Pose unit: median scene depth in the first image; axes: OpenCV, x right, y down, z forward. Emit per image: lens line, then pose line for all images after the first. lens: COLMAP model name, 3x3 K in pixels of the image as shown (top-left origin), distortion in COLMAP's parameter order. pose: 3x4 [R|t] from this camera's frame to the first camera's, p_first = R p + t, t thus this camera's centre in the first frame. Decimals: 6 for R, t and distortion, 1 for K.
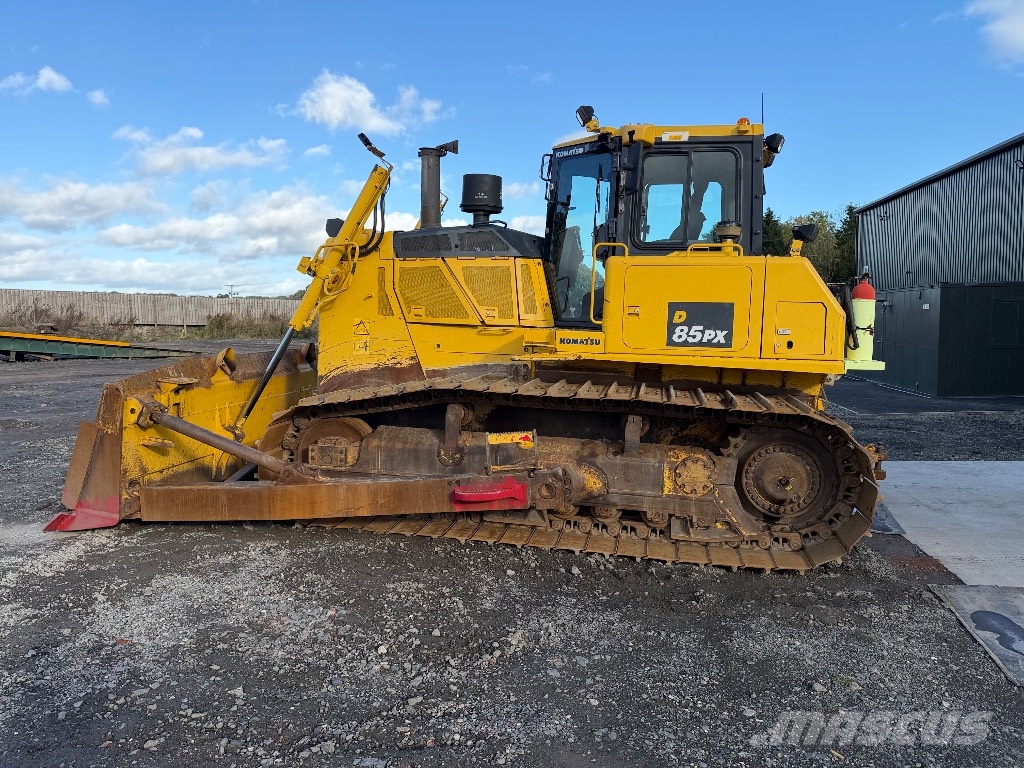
lens RADIAL K [[718.8, 0, 506.8], [0, 718.8, 379.7], [0, 0, 1]] dist [0.075621, -0.097672]
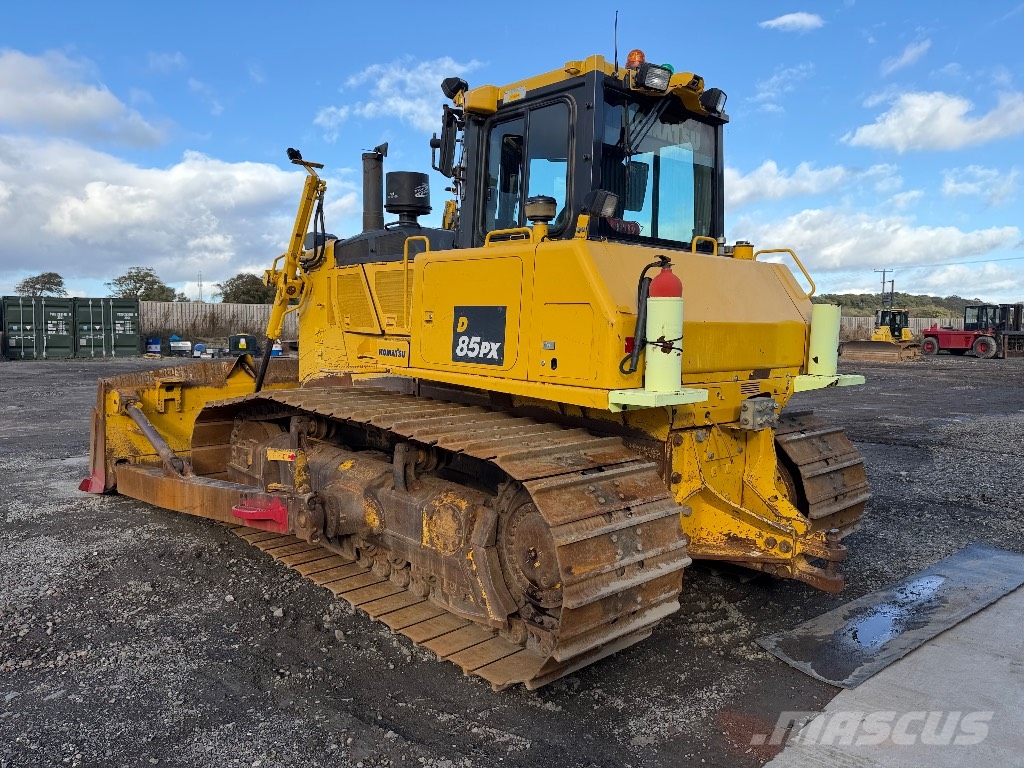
lens RADIAL K [[715.9, 0, 512.7], [0, 715.9, 385.8], [0, 0, 1]] dist [0.068122, -0.097055]
pose [[0.813831, 0.048083, -0.579109, 0.738652], [-0.056650, 0.998389, 0.003285, -0.025839], [0.578334, 0.030133, 0.815243, 0.395161]]
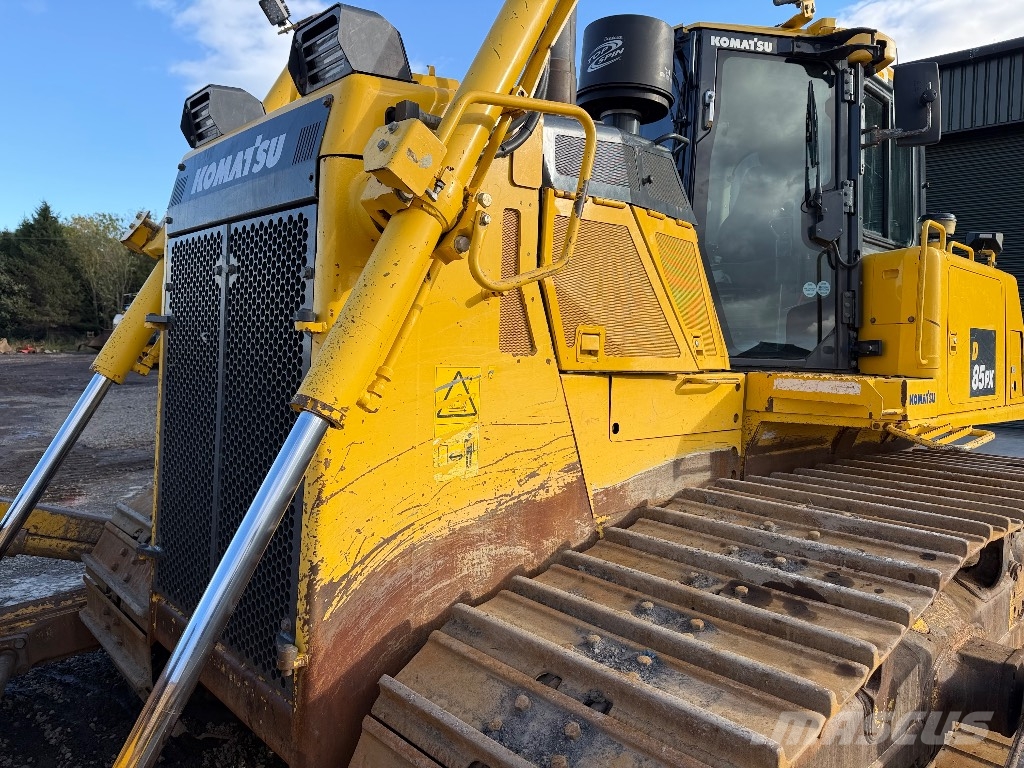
lens RADIAL K [[731.5, 0, 514.8], [0, 731.5, 377.9], [0, 0, 1]] dist [0.063020, -0.113024]
pose [[0.568520, -0.047503, 0.821297, -0.536321], [0.065932, 0.997751, 0.012070, -0.097778], [-0.820023, 0.047287, 0.570374, 0.960228]]
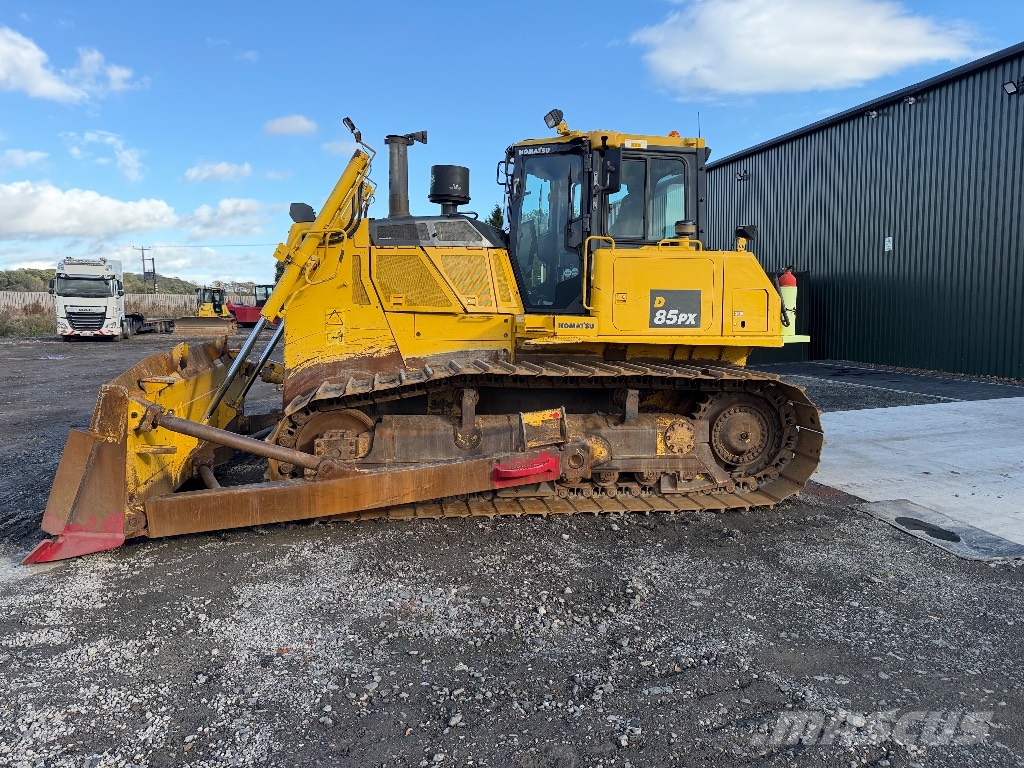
lens RADIAL K [[713.7, 0, 505.7], [0, 713.7, 386.0], [0, 0, 1]] dist [0.069766, -0.087370]
pose [[0.928512, -0.052404, 0.367586, -0.417759], [0.044894, 0.998572, 0.028957, 0.002689], [-0.368579, -0.010385, 0.929539, 0.021623]]
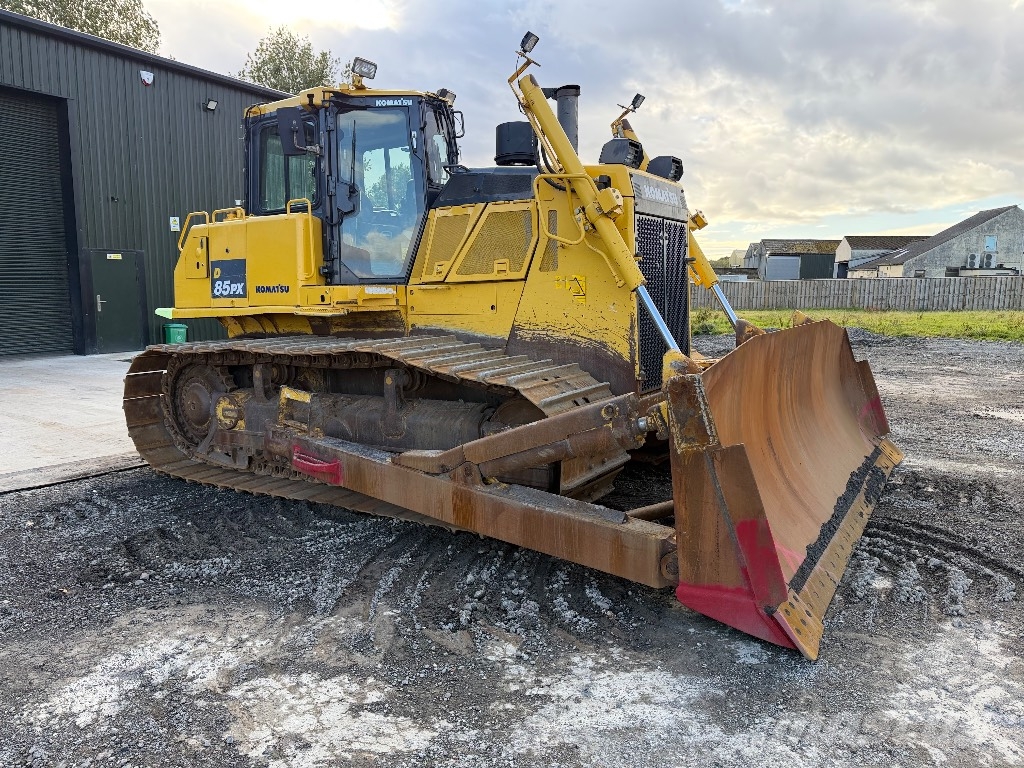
lens RADIAL K [[726.6, 0, 511.7], [0, 726.6, 383.7], [0, 0, 1]] dist [0.051393, -0.059749]
pose [[0.939515, -0.001371, -0.342506, 1.091528], [0.013191, 0.999395, 0.032183, 0.059729], [0.342254, -0.034755, 0.938964, 0.043368]]
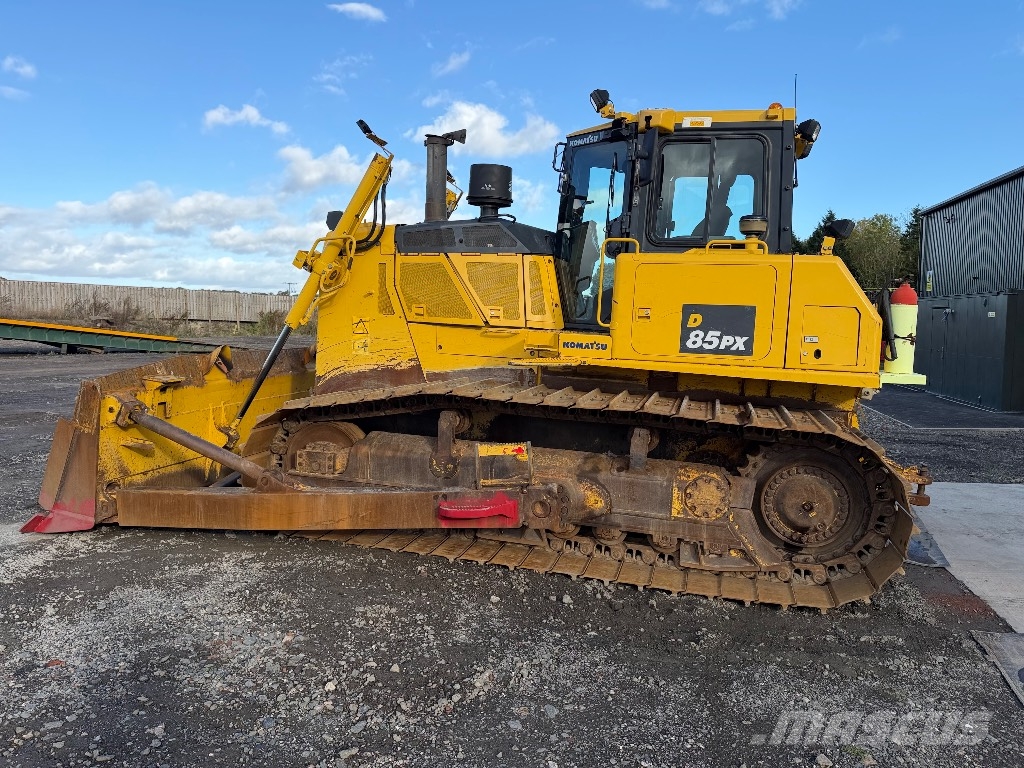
lens RADIAL K [[719.9, 0, 514.2], [0, 719.9, 379.4], [0, 0, 1]] dist [0.053139, -0.055958]
pose [[0.997777, 0.021892, -0.062941, 0.072104], [-0.022009, 0.999757, -0.001152, -0.007364], [0.062900, 0.002534, 0.998017, 0.083046]]
